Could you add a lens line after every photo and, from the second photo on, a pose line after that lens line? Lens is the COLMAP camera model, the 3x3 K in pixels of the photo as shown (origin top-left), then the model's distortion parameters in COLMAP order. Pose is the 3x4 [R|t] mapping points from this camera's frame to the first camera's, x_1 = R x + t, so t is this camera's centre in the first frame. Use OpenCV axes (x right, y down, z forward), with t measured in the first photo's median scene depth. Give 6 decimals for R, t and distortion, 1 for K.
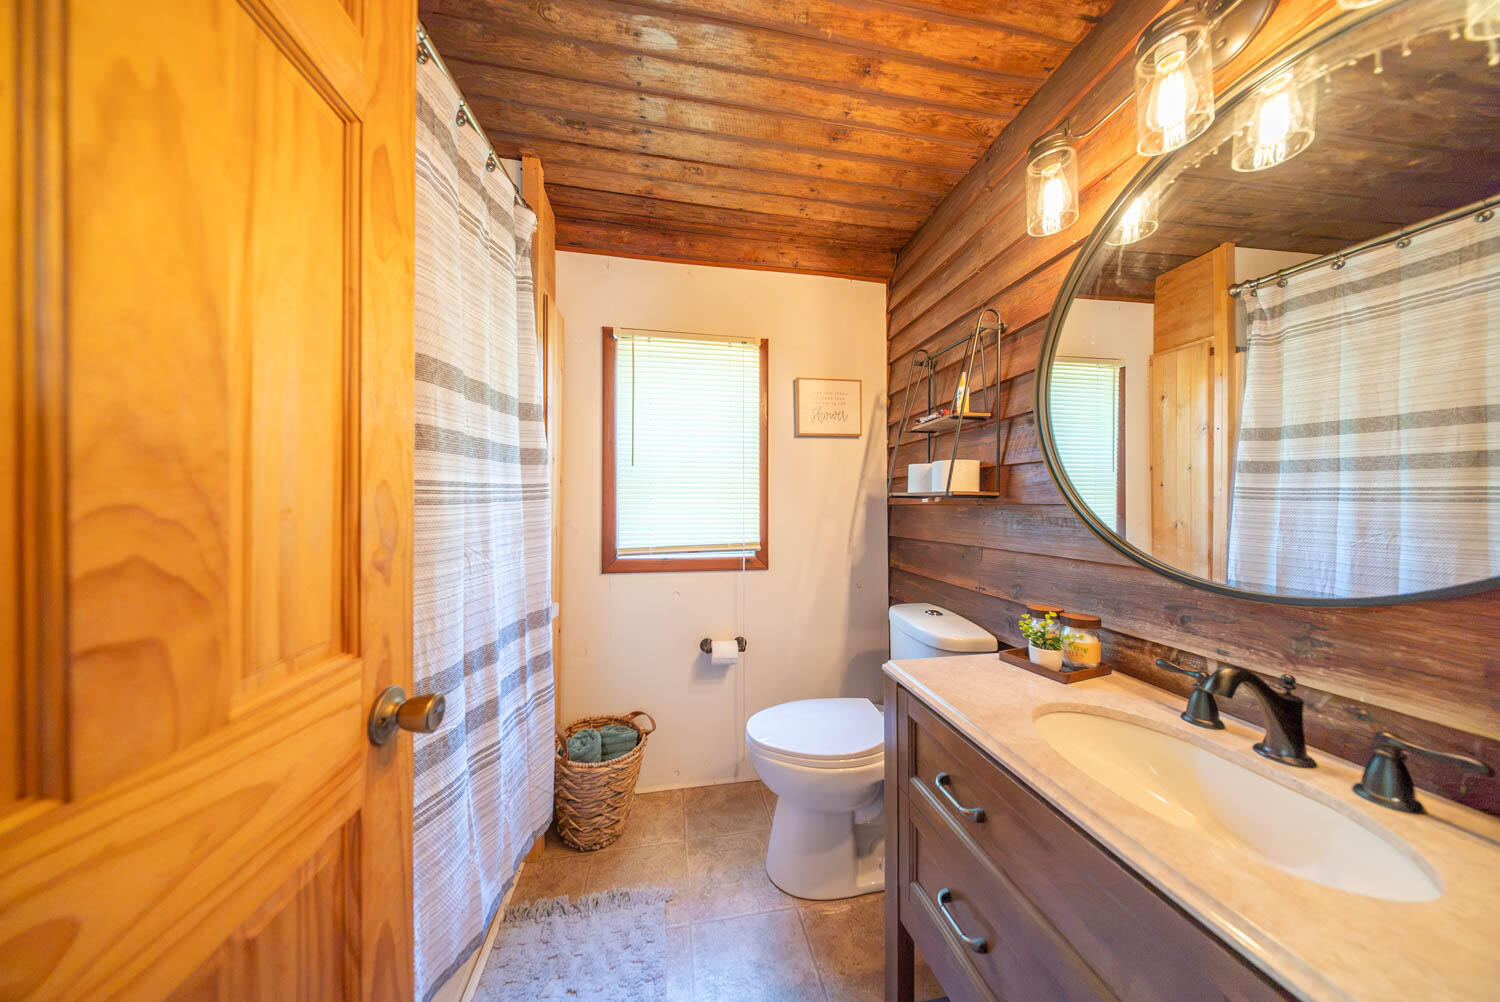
lens RADIAL K [[443.7, 0, 755.6], [0, 443.7, 498.8], [0, 0, 1]] dist [-0.000627, -0.000391]
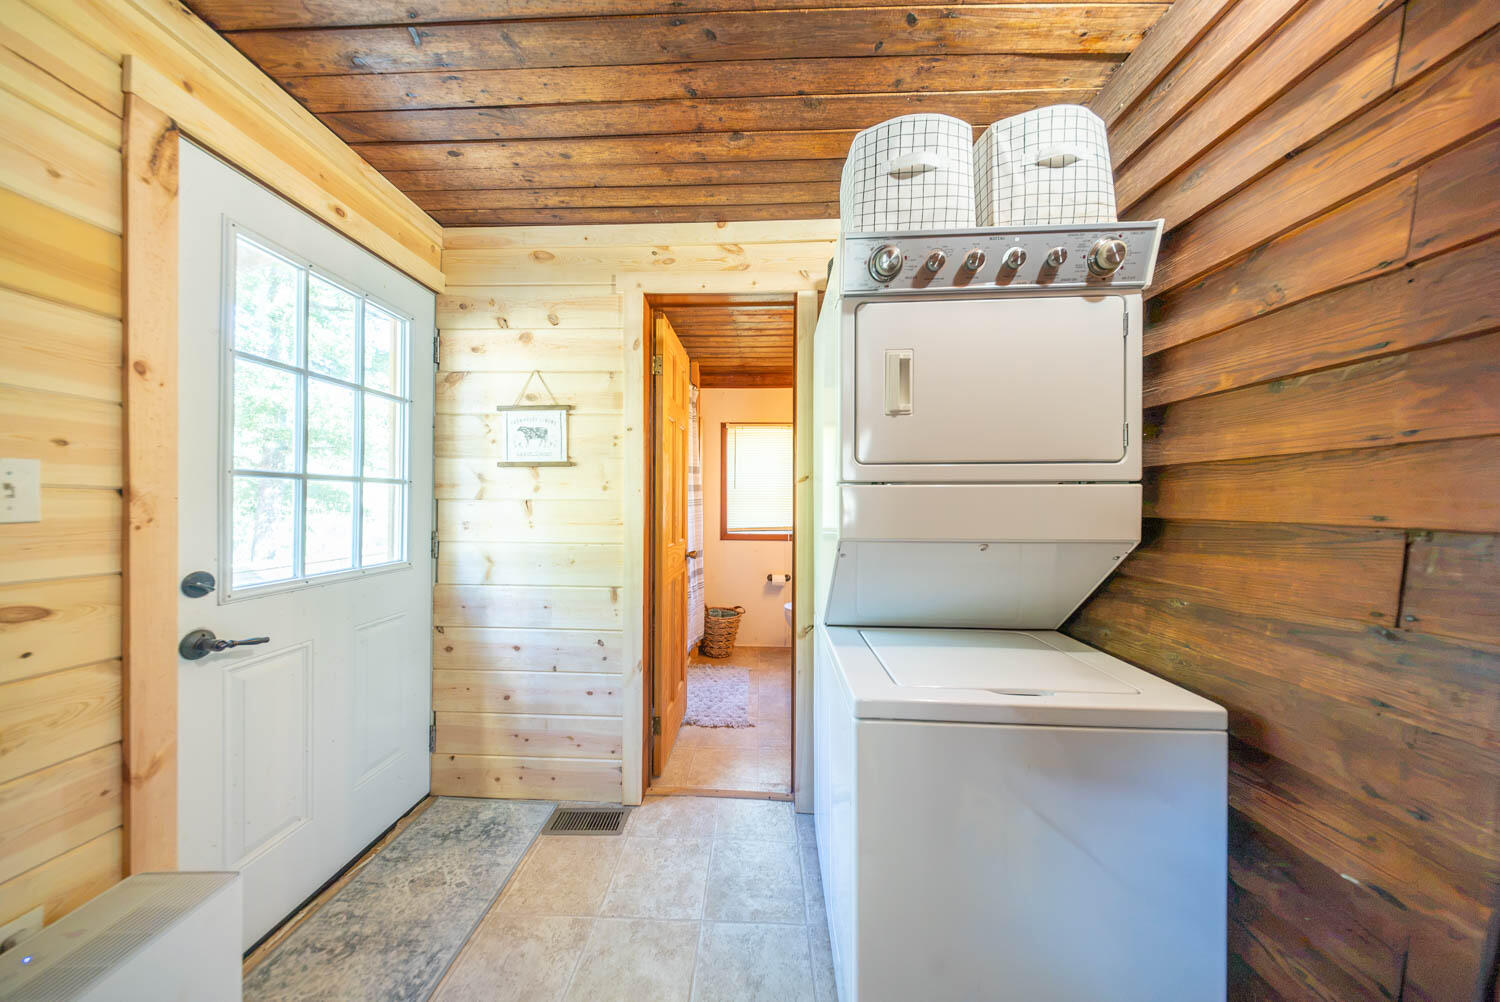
lens RADIAL K [[443.7, 0, 743.1], [0, 443.7, 499.5], [0, 0, 1]] dist [-0.000627, -0.000391]
pose [[0.975030, 0.000029, -0.222074, 0.222502], [-0.001241, 0.999985, -0.005316, -0.011899], [0.222070, 0.005458, 0.975015, -1.020254]]
